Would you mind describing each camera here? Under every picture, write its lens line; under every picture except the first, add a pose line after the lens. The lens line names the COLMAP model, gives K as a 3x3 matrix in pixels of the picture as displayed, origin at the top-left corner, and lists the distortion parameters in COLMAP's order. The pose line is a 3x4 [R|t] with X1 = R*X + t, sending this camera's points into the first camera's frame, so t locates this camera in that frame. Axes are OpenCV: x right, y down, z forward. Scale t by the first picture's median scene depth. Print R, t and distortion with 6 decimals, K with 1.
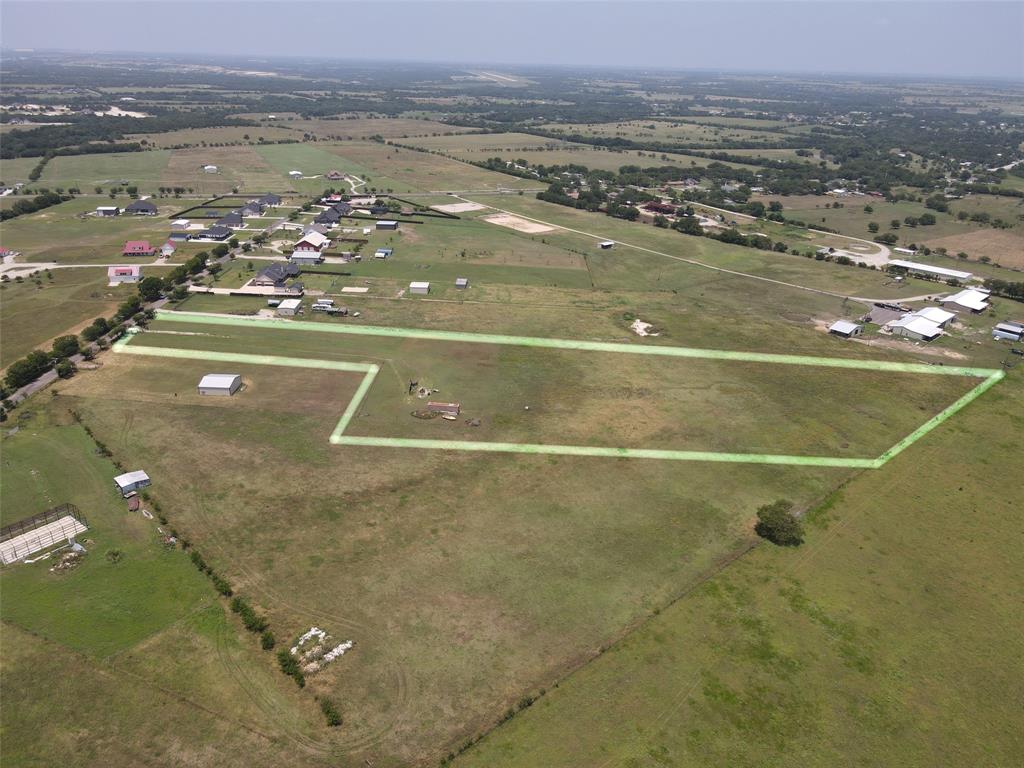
lens RADIAL K [[734.6, 0, 505.1], [0, 734.6, 420.0], [0, 0, 1]] dist [0.000056, 0.024243]
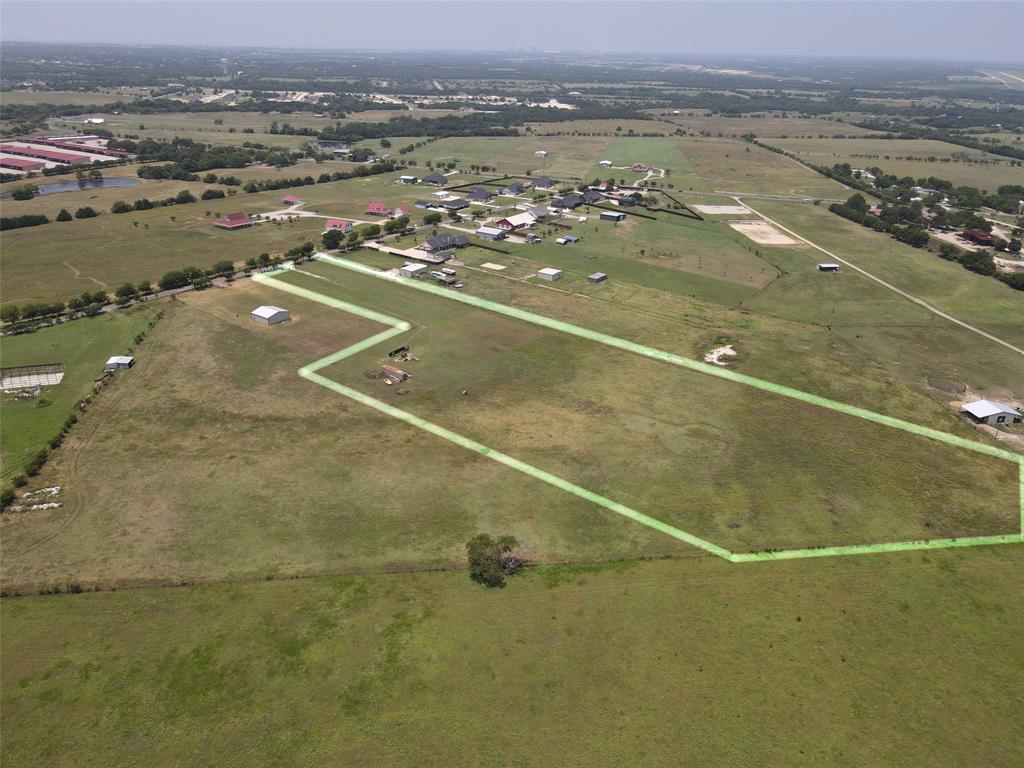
lens RADIAL K [[734.6, 0, 505.1], [0, 734.6, 420.0], [0, 0, 1]] dist [0.000056, 0.024243]
pose [[0.826283, 0.250938, -0.504268, 0.310519], [-0.250704, 0.965552, 0.069687, -0.033565], [0.504384, 0.068841, 0.860731, 0.093012]]
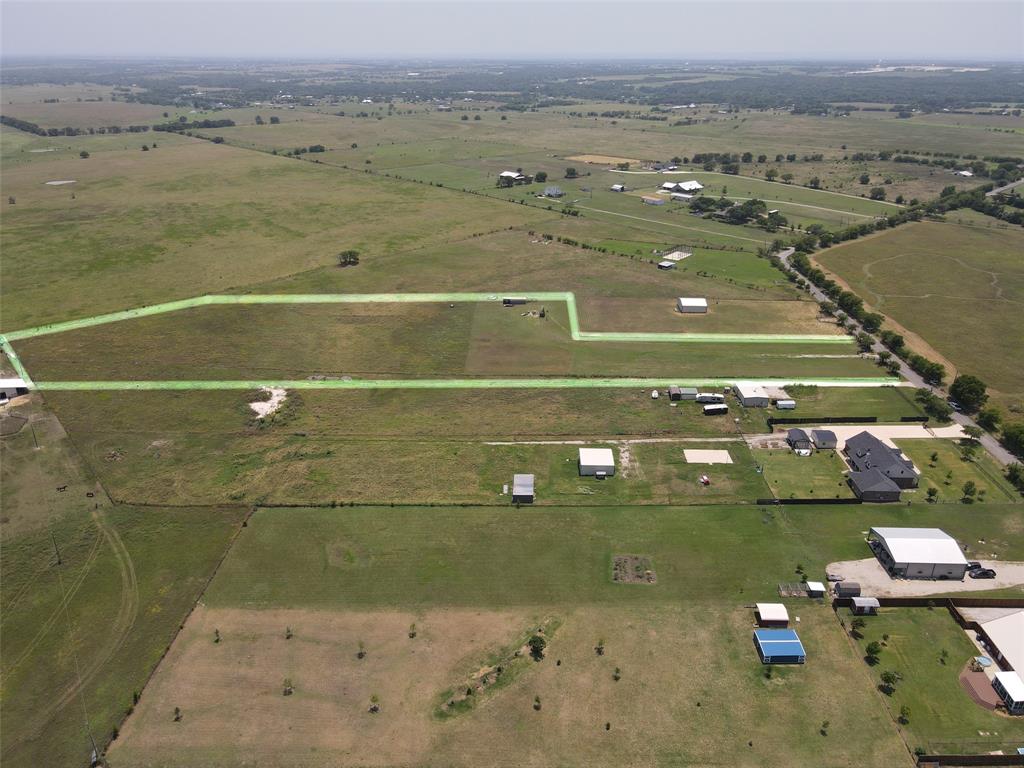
lens RADIAL K [[734.6, 0, 505.1], [0, 734.6, 420.0], [0, 0, 1]] dist [0.000056, 0.024243]
pose [[-0.999636, -0.026973, 0.000028, -0.036775], [-0.016107, 0.597745, 0.801524, -0.509451], [-0.021636, 0.801232, -0.597962, 1.039376]]
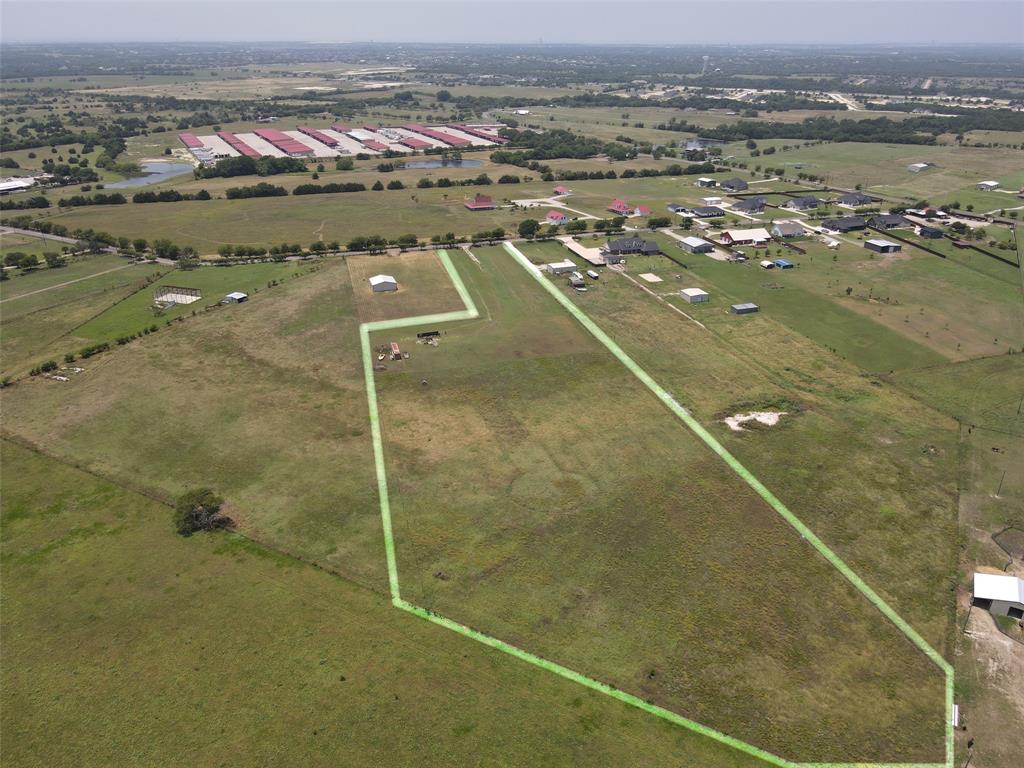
lens RADIAL K [[734.6, 0, 505.1], [0, 734.6, 420.0], [0, 0, 1]] dist [0.000056, 0.024243]
pose [[0.336042, 0.418503, -0.843760, 0.501119], [-0.413300, 0.870519, 0.267171, -0.152571], [0.846321, 0.258945, 0.465498, 0.337271]]
